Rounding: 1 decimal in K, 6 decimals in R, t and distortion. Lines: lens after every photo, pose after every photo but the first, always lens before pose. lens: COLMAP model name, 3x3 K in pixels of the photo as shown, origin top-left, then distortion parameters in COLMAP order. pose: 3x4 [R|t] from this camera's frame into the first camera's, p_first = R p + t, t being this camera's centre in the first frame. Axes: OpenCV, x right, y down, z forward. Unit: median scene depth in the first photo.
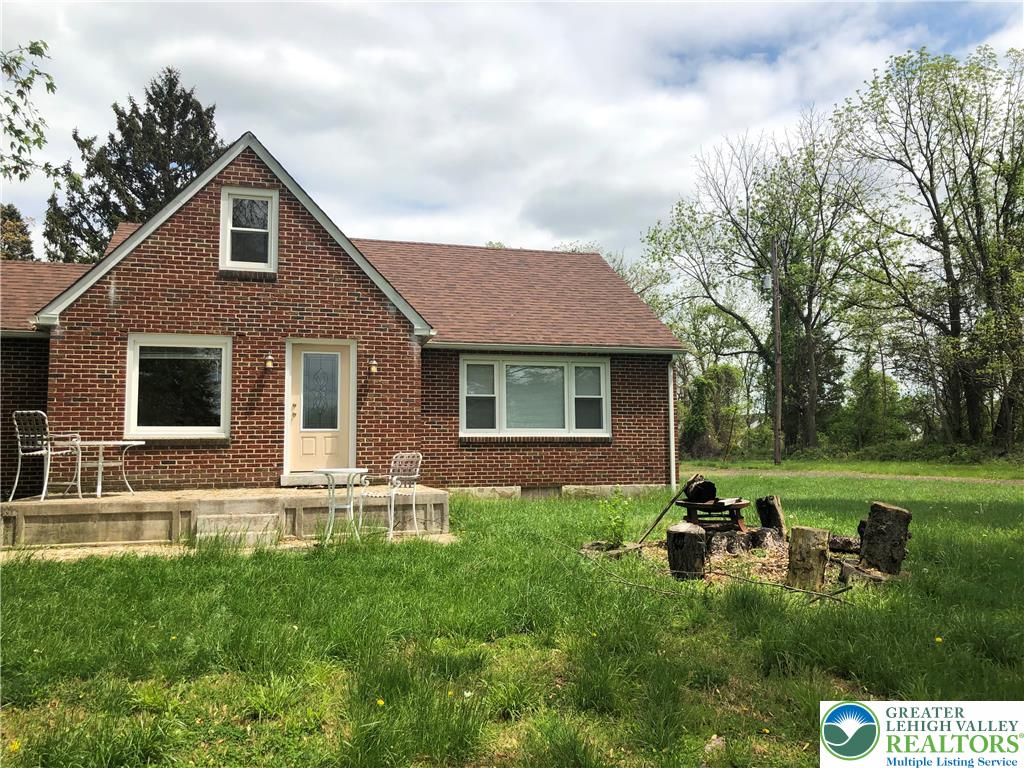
lens RADIAL K [[831.7, 0, 509.6], [0, 831.7, 381.4], [0, 0, 1]] dist [0.037137, -0.020626]
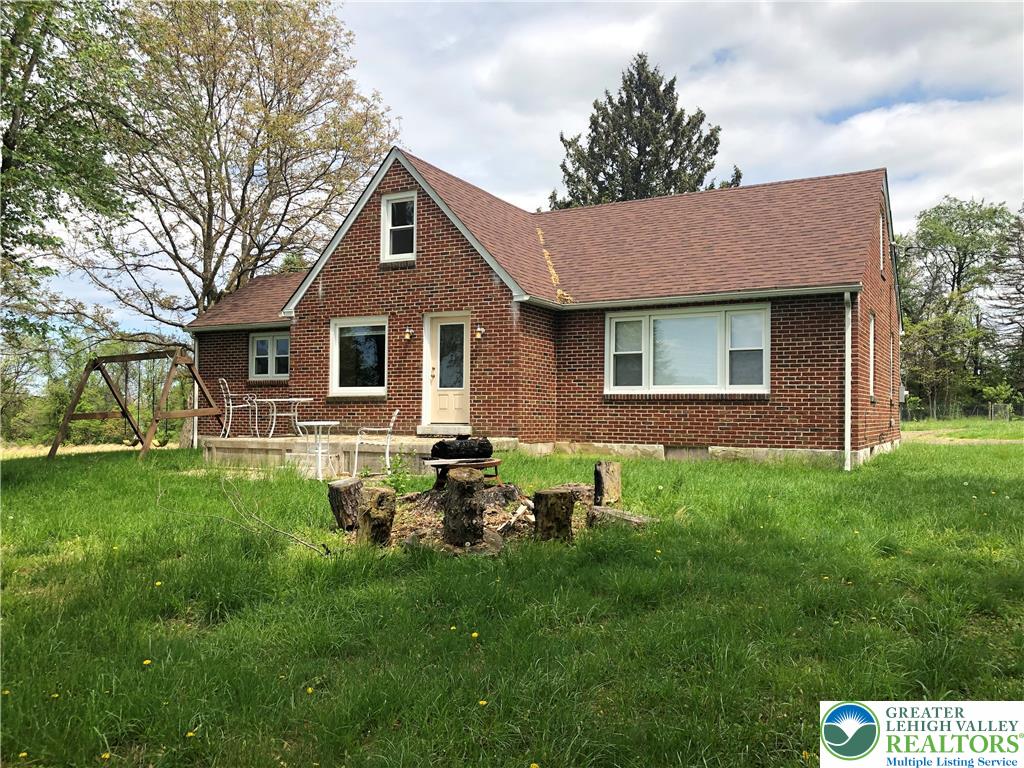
lens RADIAL K [[831.7, 0, 508.3], [0, 831.7, 389.9], [0, 0, 1]] dist [0.037137, -0.020626]
pose [[0.712845, -0.004392, -0.701308, 0.654477], [0.051648, 0.997594, 0.046250, 0.009270], [0.699417, -0.069190, 0.711357, 0.217966]]
